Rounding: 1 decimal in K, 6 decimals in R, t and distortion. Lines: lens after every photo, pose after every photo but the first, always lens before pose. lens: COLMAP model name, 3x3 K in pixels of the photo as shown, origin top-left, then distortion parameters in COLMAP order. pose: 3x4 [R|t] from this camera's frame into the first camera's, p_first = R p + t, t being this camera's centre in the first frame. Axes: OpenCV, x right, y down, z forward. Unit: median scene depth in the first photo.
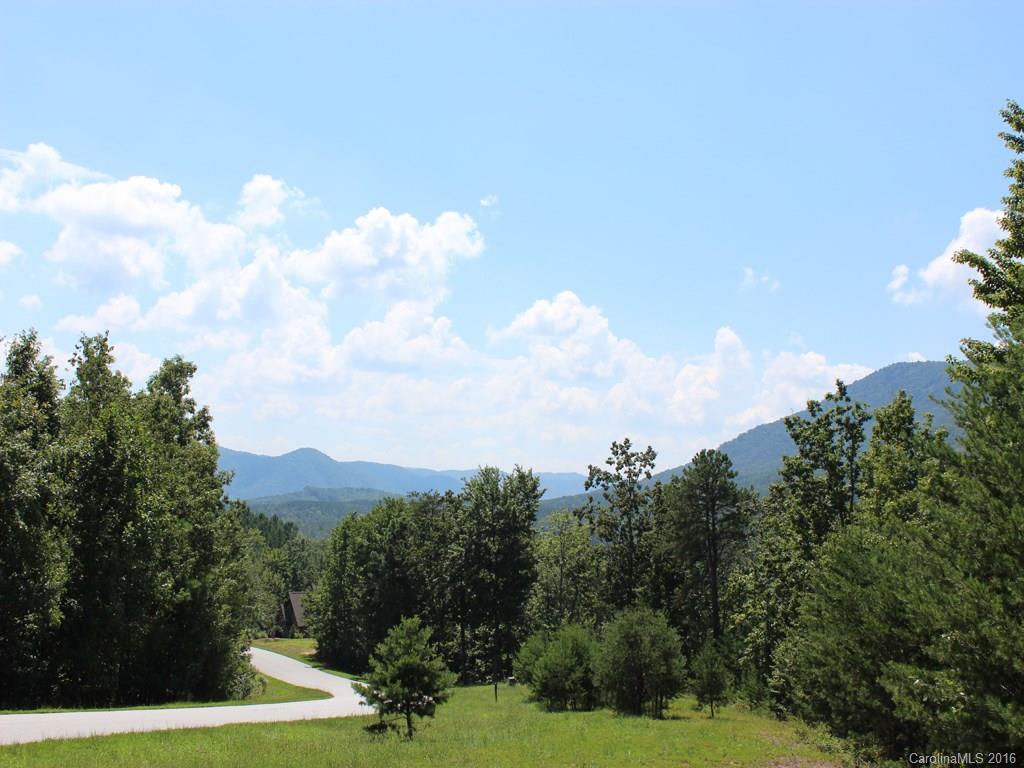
lens RADIAL K [[1167.1, 0, 565.7], [0, 1167.1, 389.2], [0, 0, 1]] dist [-0.138117, 0.173952]
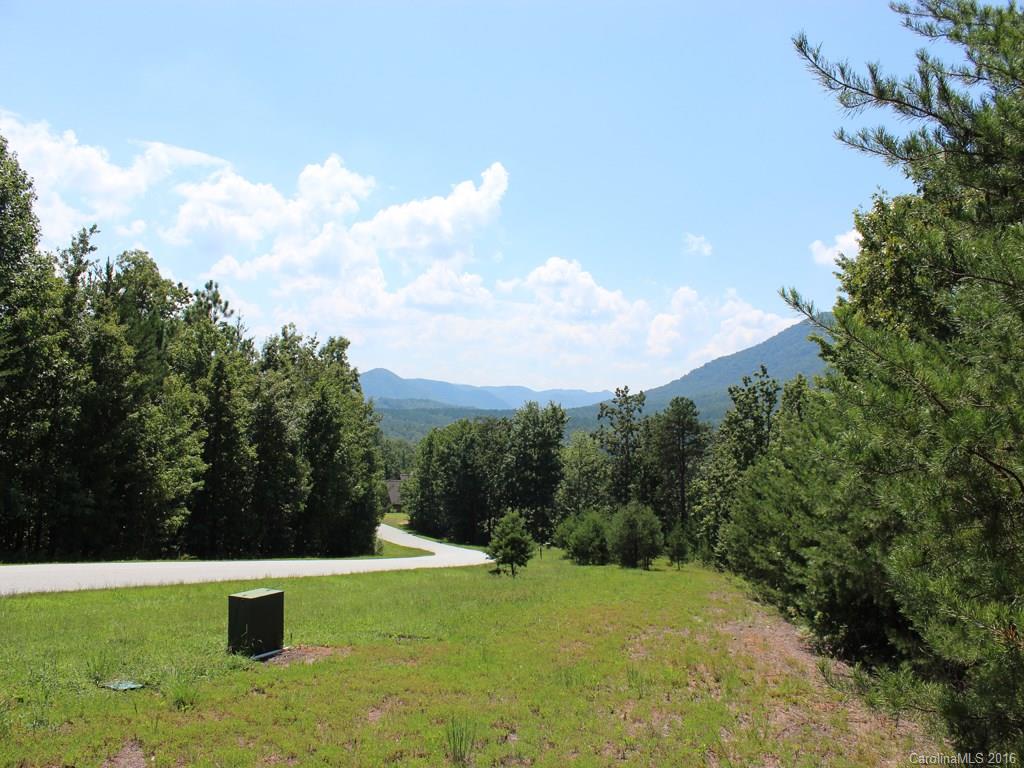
lens RADIAL K [[915.1, 0, 512.0], [0, 915.1, 384.0], [0, 0, 1]] dist [-0.203295, 0.233699]
pose [[0.997961, 0.011595, -0.062763, -0.022147], [-0.006922, 0.997222, 0.074160, -0.050253], [0.063449, -0.073574, 0.995269, -0.187515]]
